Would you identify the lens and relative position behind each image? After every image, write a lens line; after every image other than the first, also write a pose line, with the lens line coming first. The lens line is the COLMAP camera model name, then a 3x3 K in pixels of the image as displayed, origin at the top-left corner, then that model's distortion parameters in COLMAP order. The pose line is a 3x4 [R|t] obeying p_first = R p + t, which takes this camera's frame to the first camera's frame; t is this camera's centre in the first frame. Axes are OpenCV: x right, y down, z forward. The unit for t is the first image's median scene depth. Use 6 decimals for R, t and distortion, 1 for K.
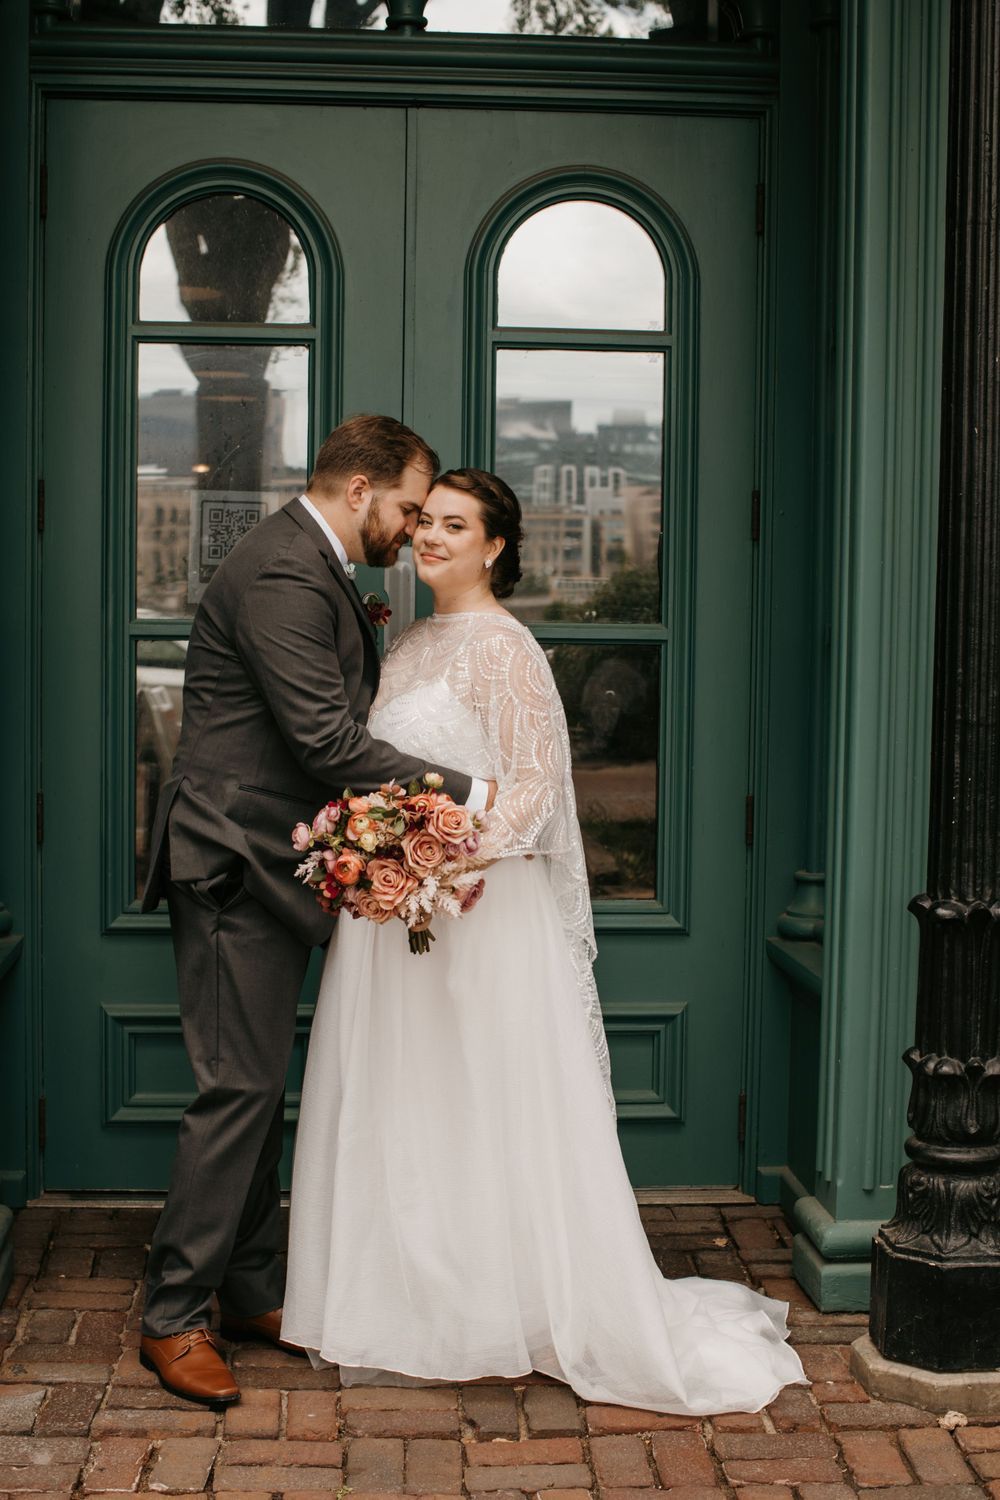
lens RADIAL K [[2179.2, 0, 500.0], [0, 2179.2, 750.0], [0, 0, 1]] dist [-0.178584, 0.375062]
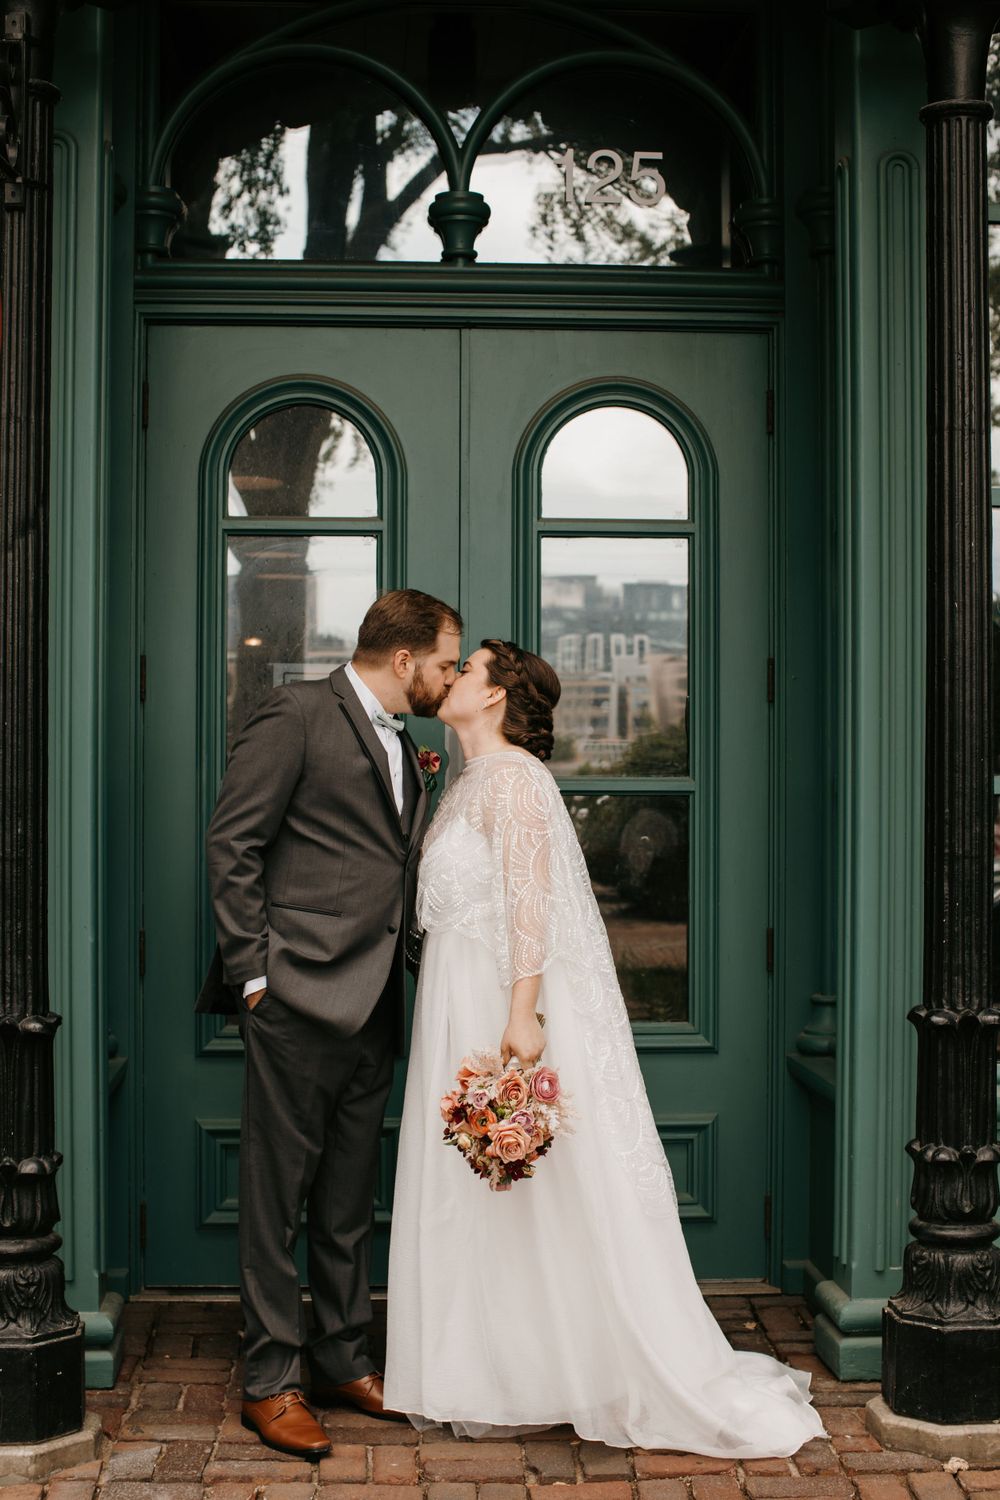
lens RADIAL K [[2135.2, 0, 498.9], [0, 2135.2, 761.7], [0, 0, 1]] dist [-0.179000, 0.395648]
pose [[0.999833, -0.011096, -0.014492, -0.011135], [0.010042, 0.997433, -0.070904, 0.015127], [0.015242, 0.070747, 0.997378, -0.139276]]
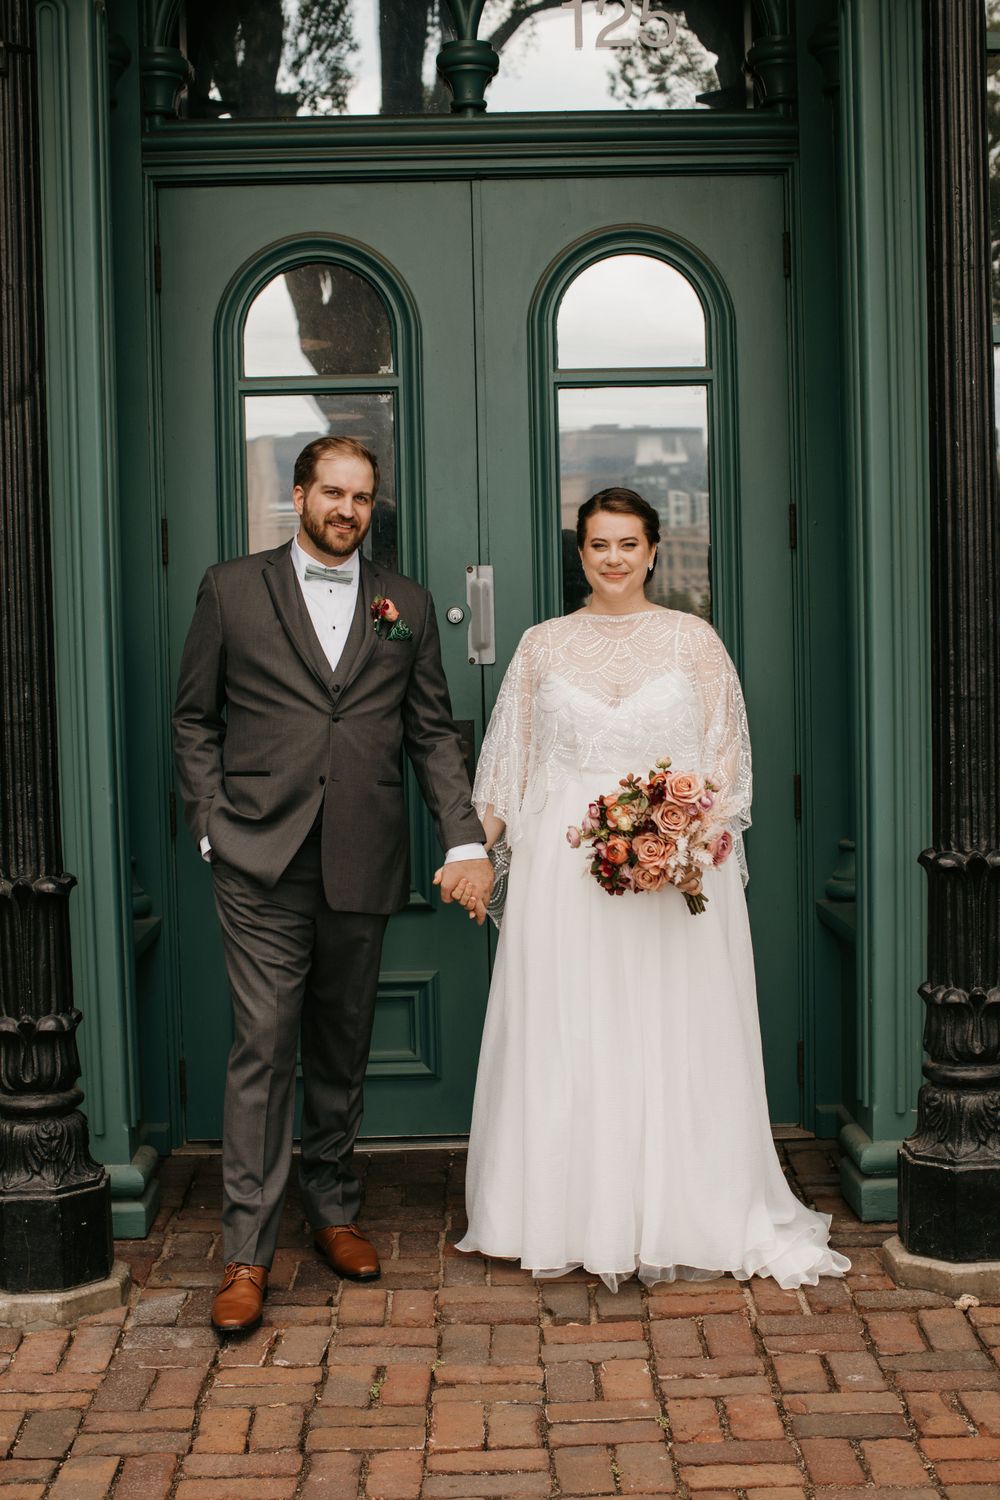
lens RADIAL K [[2136.8, 0, 505.0], [0, 2136.8, 752.7], [0, 0, 1]] dist [-0.176659, 0.393762]
pose [[0.997491, -0.033375, -0.062434, 0.042732], [0.032809, 0.999411, -0.010065, 0.020185], [0.062733, 0.007992, 0.997998, -0.142210]]
